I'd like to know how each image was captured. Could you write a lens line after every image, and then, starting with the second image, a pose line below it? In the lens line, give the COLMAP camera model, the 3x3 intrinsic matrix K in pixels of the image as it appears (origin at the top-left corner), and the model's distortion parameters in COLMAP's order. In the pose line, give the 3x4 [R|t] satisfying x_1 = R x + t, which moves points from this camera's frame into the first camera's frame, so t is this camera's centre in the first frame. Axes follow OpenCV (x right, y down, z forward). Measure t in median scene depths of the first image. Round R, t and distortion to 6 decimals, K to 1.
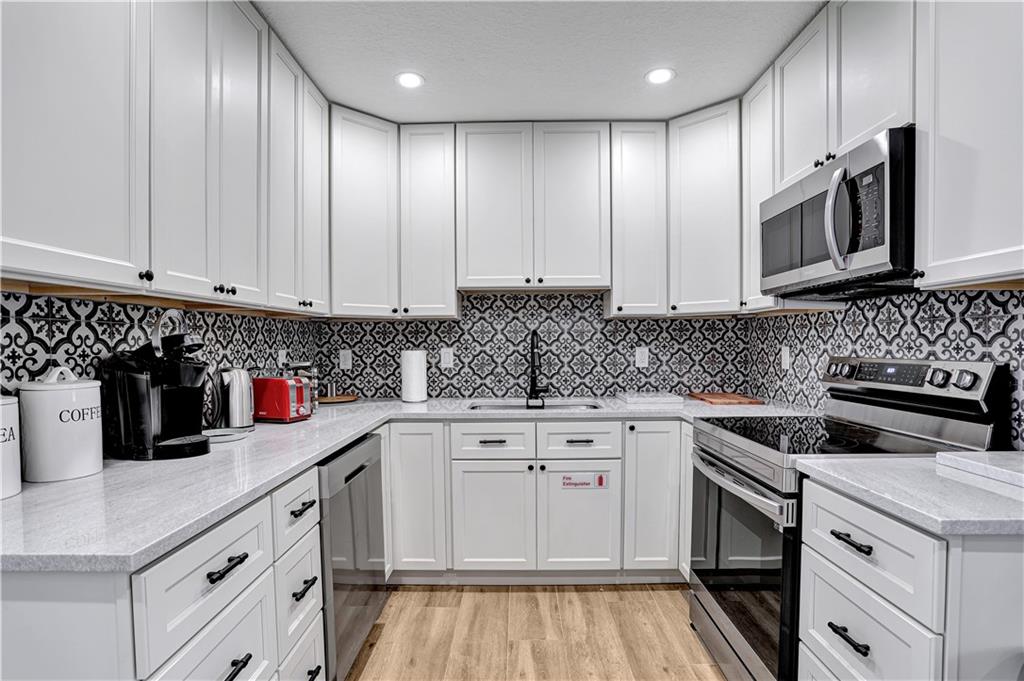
lens RADIAL K [[501.5, 0, 509.4], [0, 501.5, 354.7], [0, 0, 1]] dist [-0.054165, 0.015626]
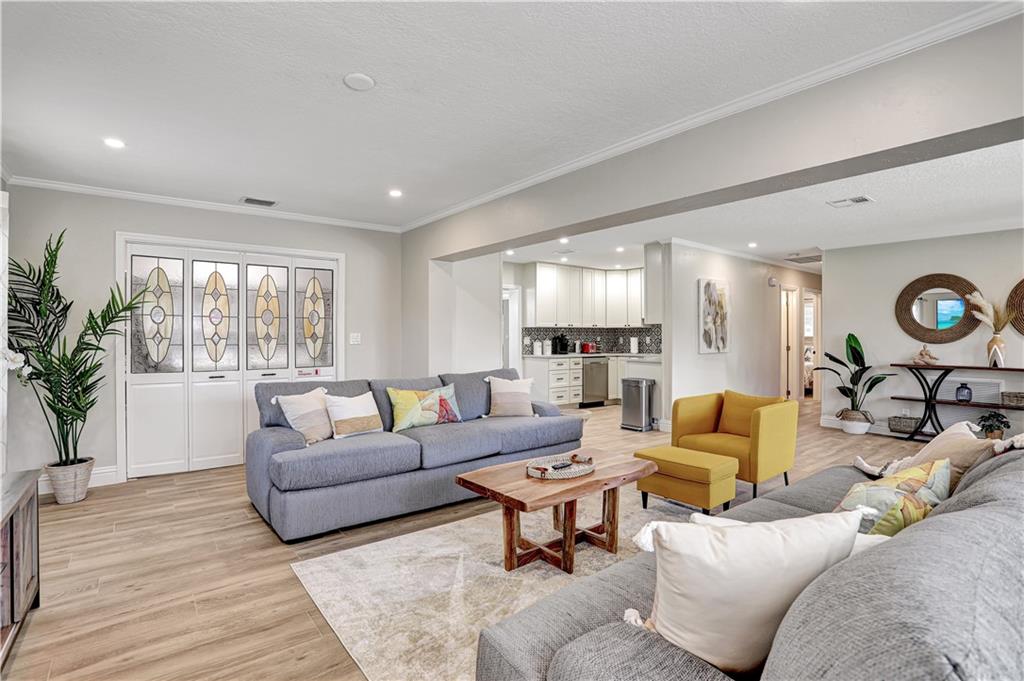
lens RADIAL K [[501.5, 0, 506.8], [0, 501.5, 336.1], [0, 0, 1]] dist [-0.054165, 0.015626]
pose [[0.607737, 0.004083, -0.794128, 1.976281], [-0.021113, 0.999716, -0.011017, 0.037488], [0.793858, 0.023462, 0.607651, -1.702809]]
